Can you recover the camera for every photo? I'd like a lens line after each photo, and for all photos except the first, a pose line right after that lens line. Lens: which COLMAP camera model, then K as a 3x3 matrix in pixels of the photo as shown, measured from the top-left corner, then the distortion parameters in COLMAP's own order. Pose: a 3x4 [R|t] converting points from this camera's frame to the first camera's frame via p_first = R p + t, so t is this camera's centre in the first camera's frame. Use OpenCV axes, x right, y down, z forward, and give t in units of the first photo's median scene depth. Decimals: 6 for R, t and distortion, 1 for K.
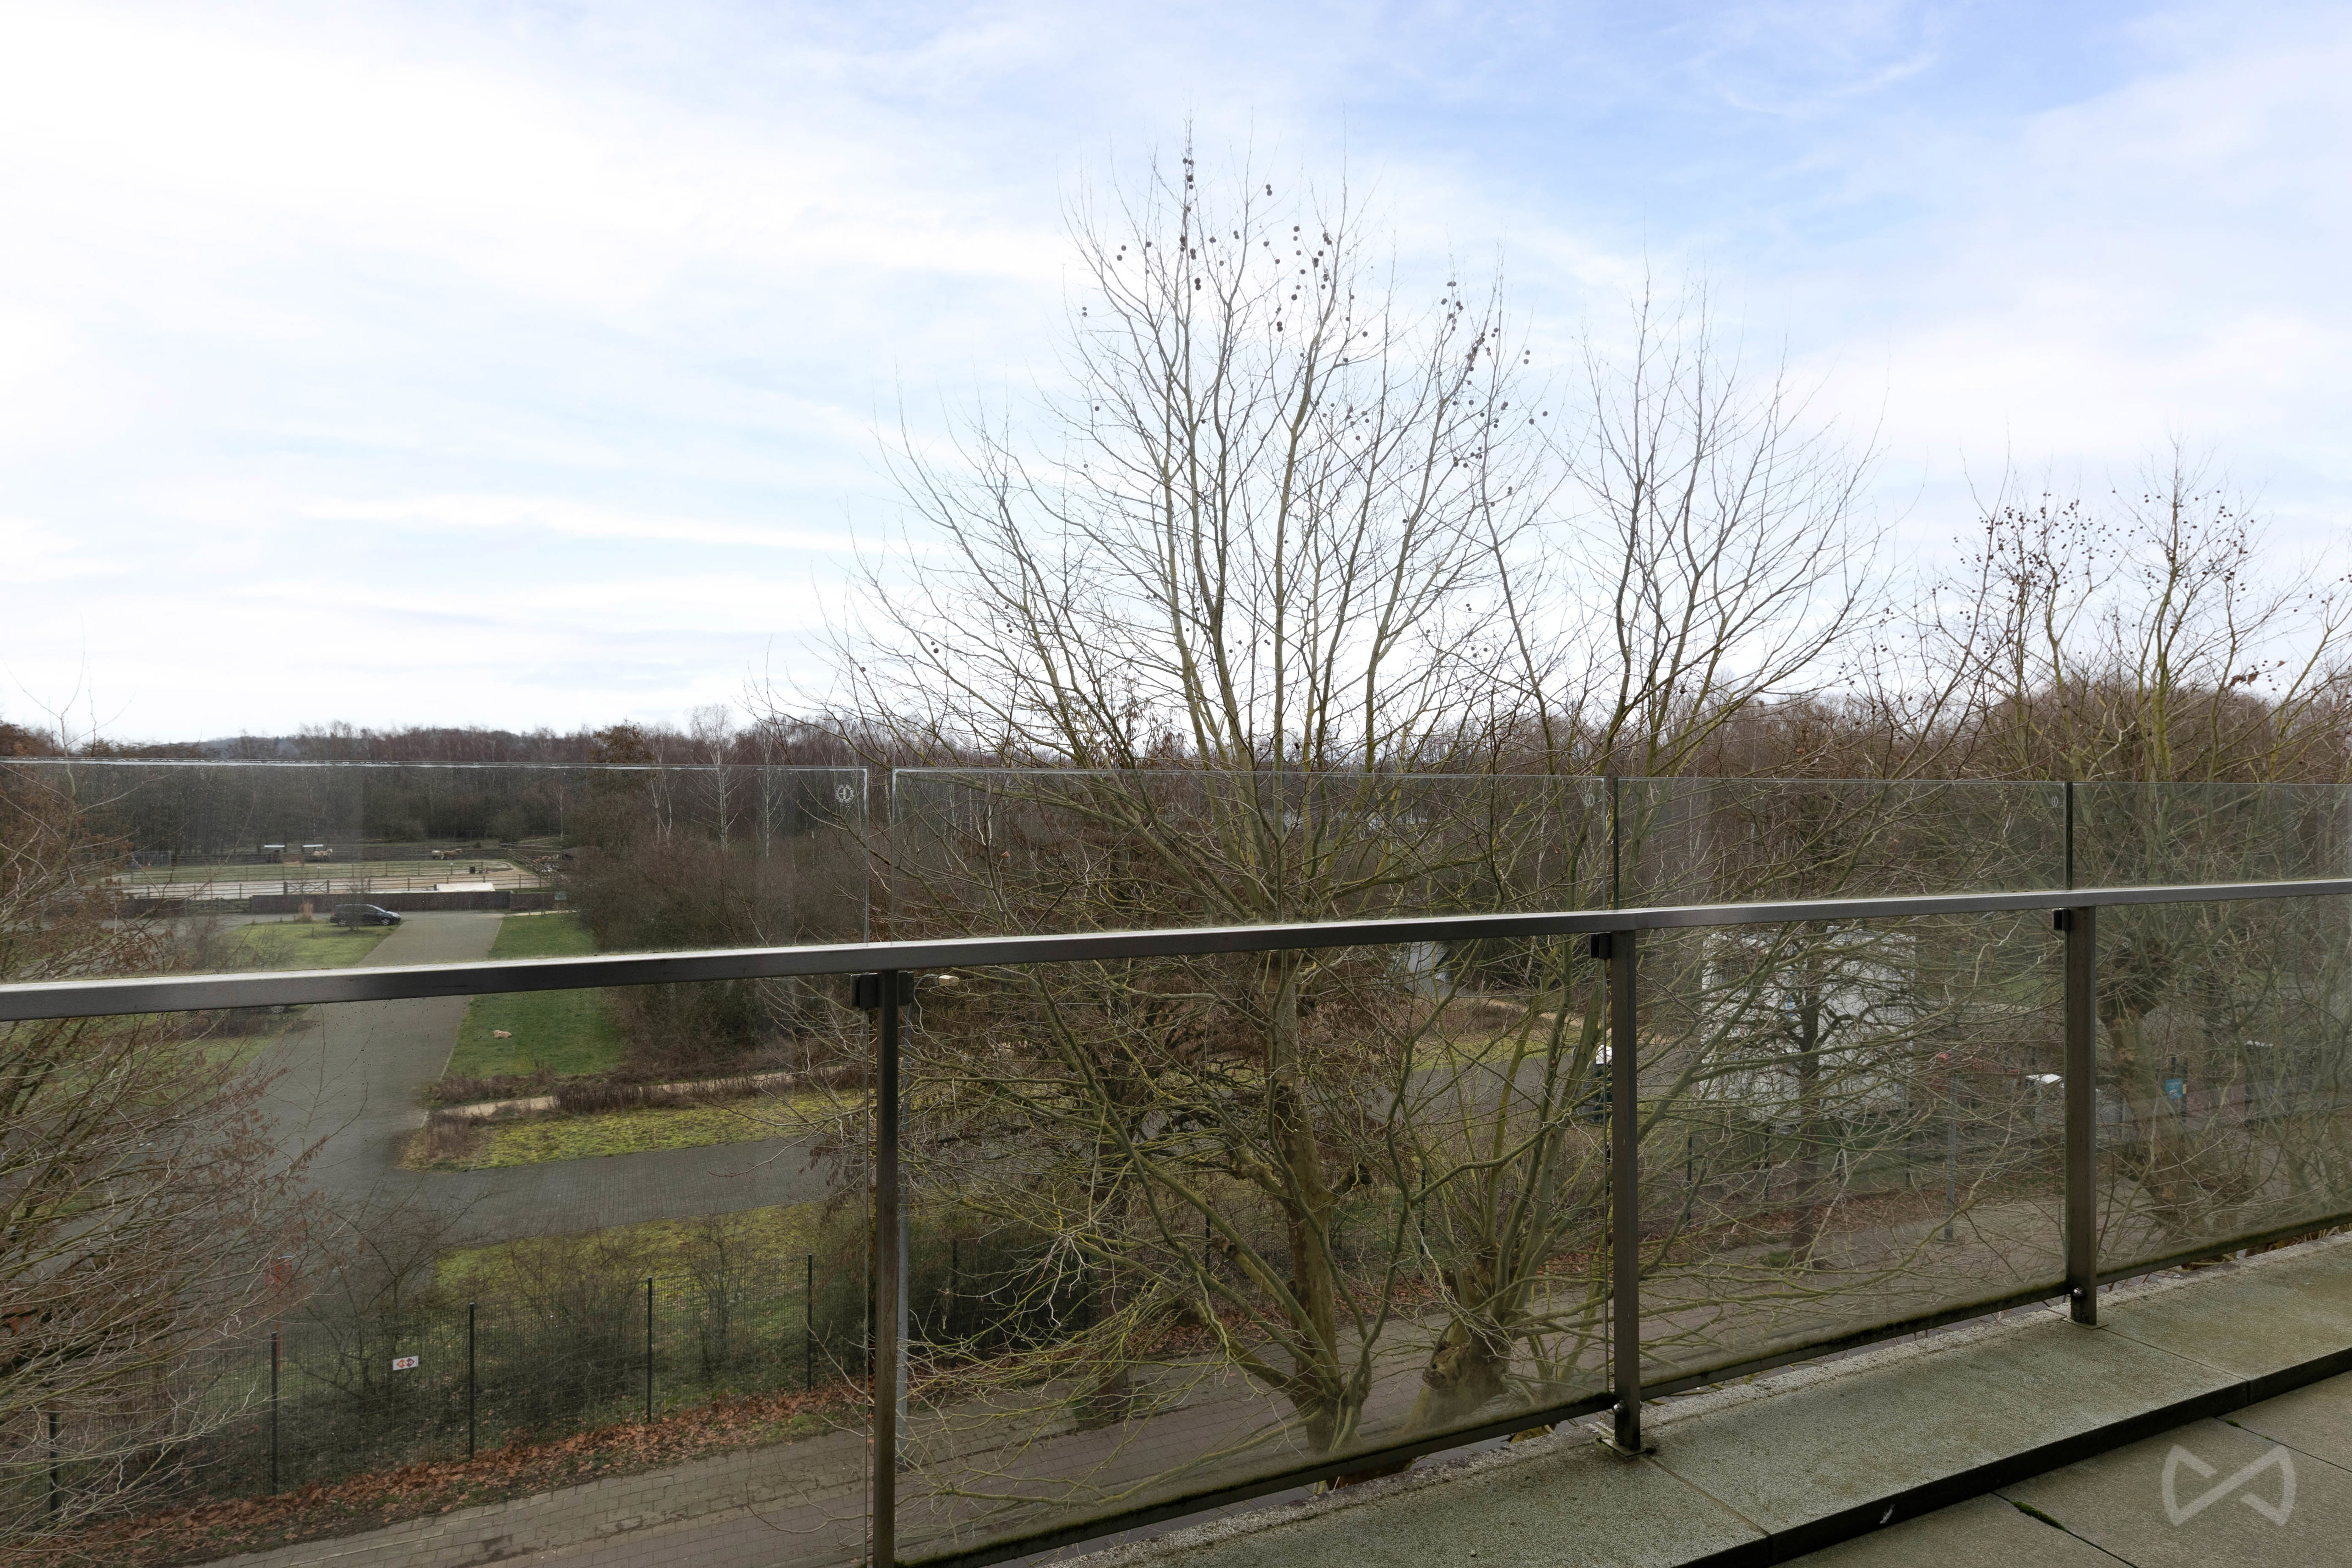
lens RADIAL K [[1238.8, 0, 1176.0], [0, 1238.8, 784.0], [0, 0, 1]] dist [-0.001001, -0.000494]
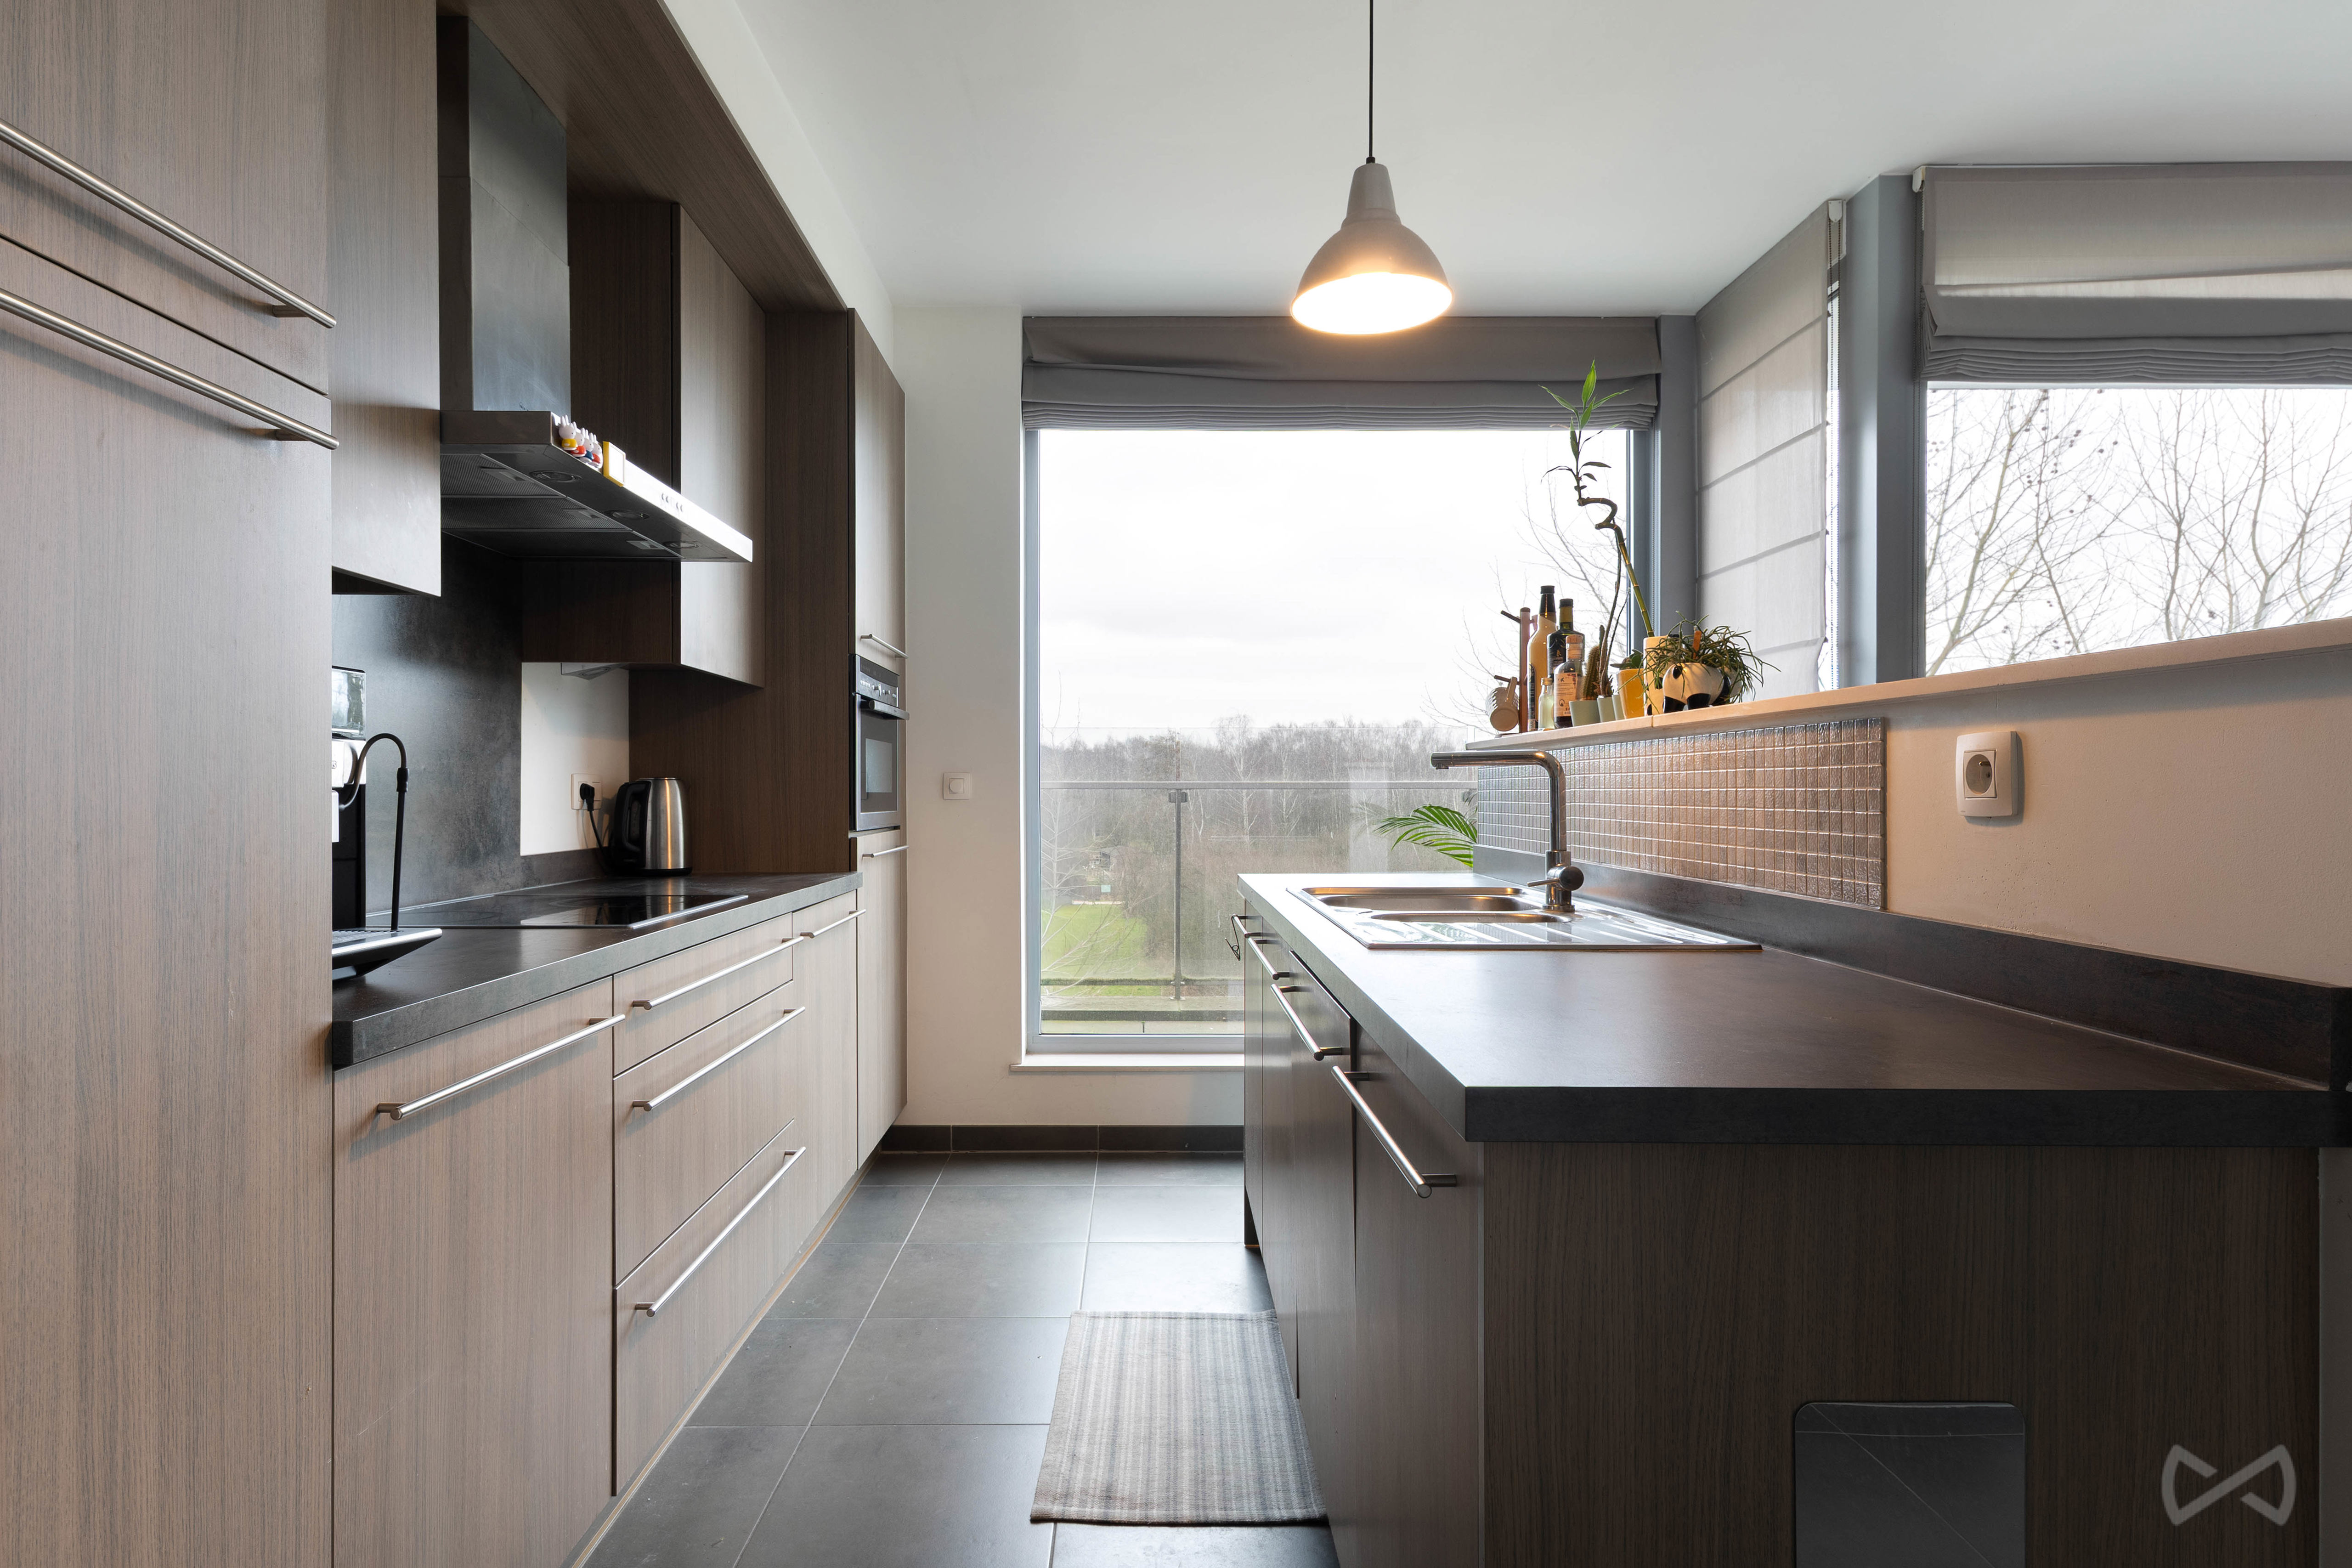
lens RADIAL K [[1238.8, 0, 1176.0], [0, 1238.8, 784.0], [0, 0, 1]] dist [-0.001001, -0.000494]
pose [[0.920457, -0.002645, -0.390836, -0.055430], [0.001096, 0.999991, -0.004185, 0.023086], [0.390843, 0.003424, 0.920451, -0.377594]]
